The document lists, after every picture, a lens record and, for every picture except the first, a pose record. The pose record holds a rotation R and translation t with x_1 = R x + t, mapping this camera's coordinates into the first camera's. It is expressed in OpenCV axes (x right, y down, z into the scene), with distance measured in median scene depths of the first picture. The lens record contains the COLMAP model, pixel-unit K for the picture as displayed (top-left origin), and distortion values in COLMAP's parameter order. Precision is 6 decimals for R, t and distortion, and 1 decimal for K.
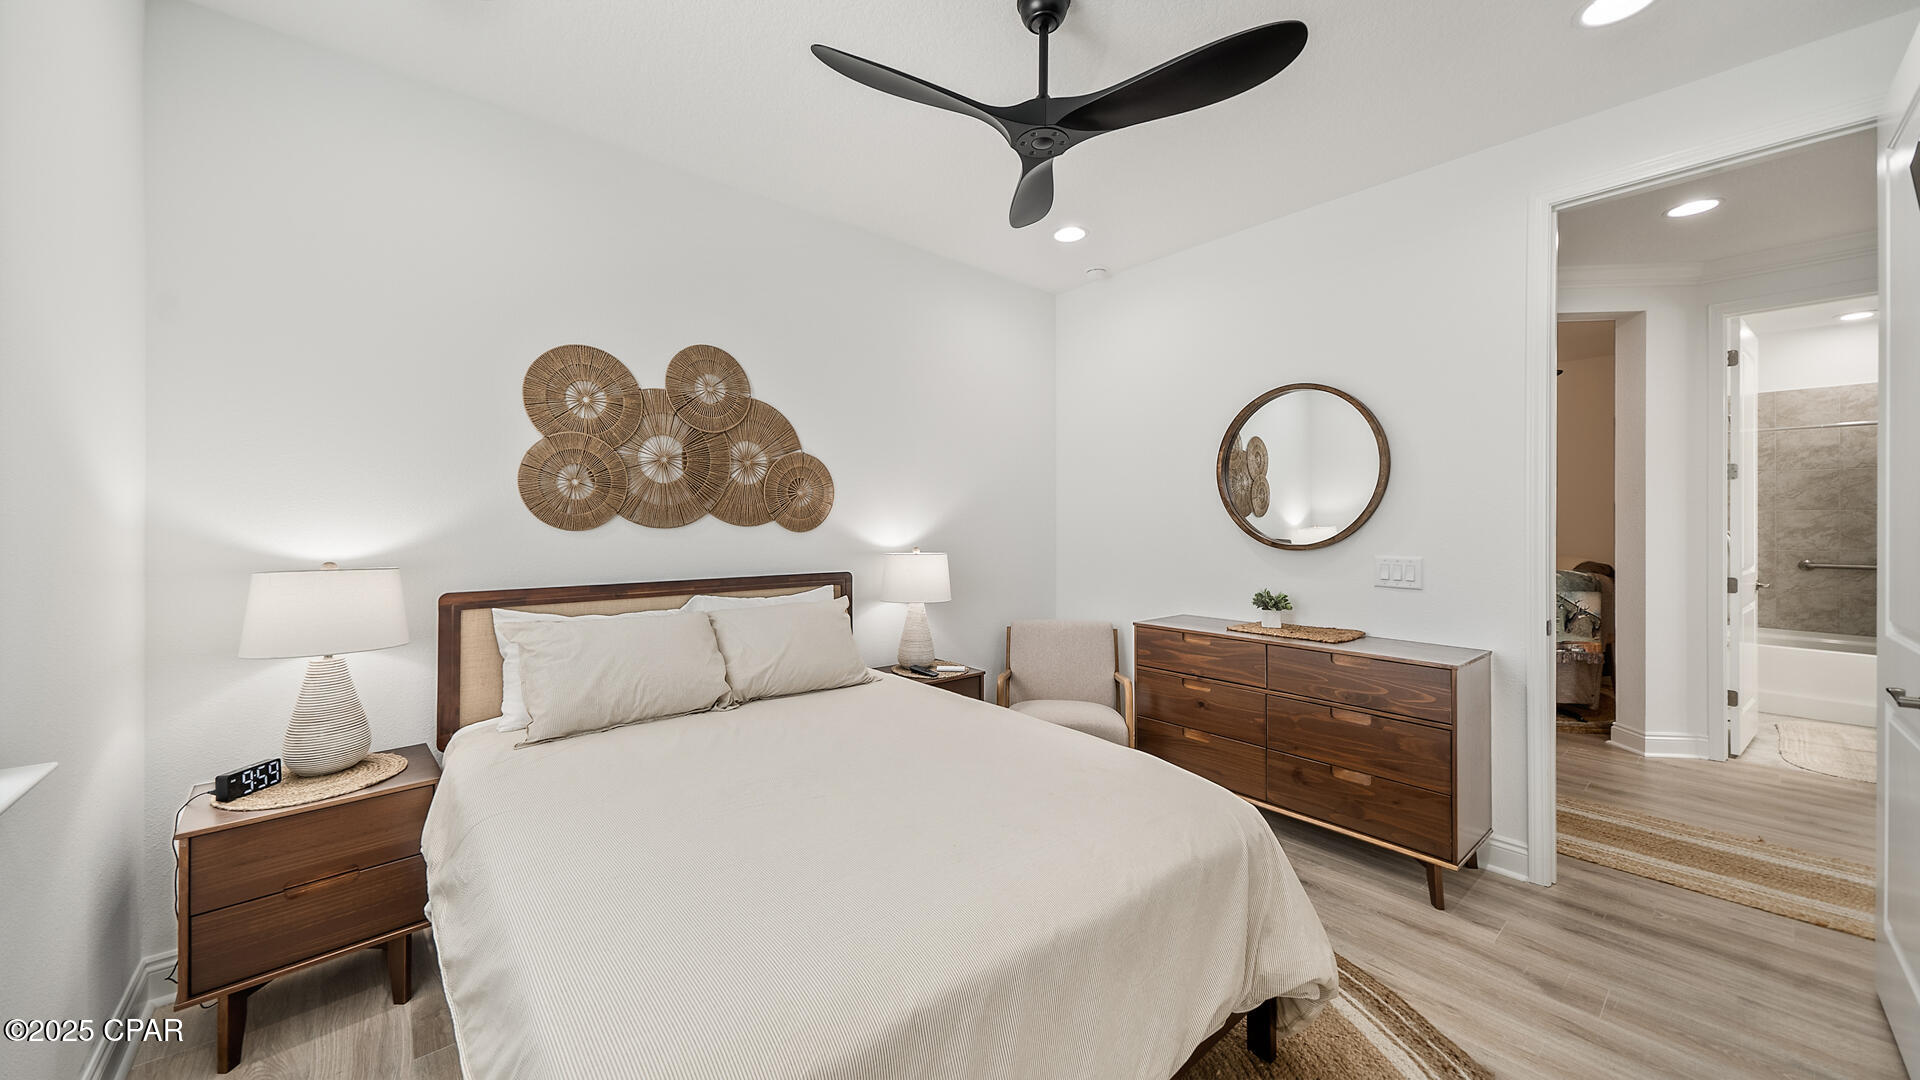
lens RADIAL K [[677.8, 0, 953.4], [0, 677.8, 533.5], [0, 0, 1]] dist [-0.002426, -0.003762]
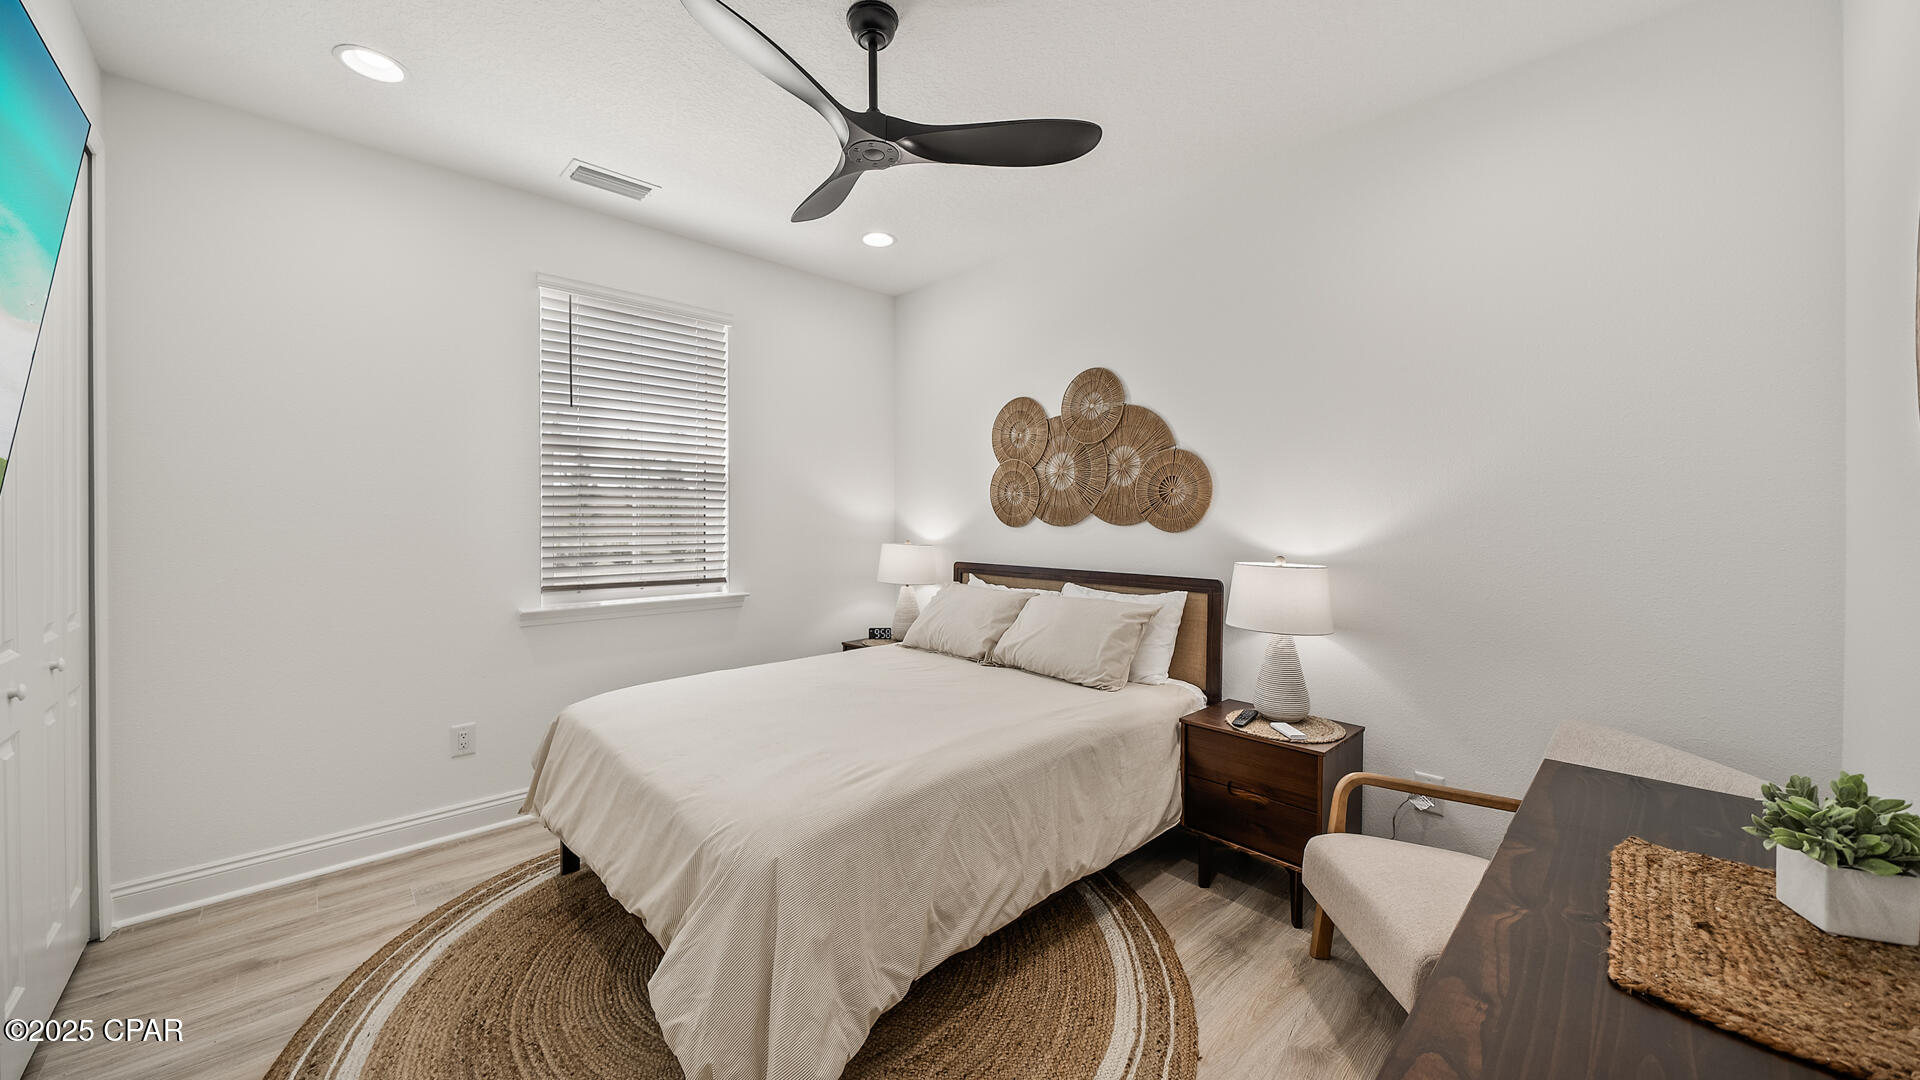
lens RADIAL K [[677.8, 0, 953.4], [0, 677.8, 533.5], [0, 0, 1]] dist [-0.002426, -0.003762]
pose [[0.040719, 0.016417, -0.999036, 0.810751], [-0.025267, 0.999562, 0.015396, -0.009012], [0.998851, 0.024616, 0.041116, 0.749155]]
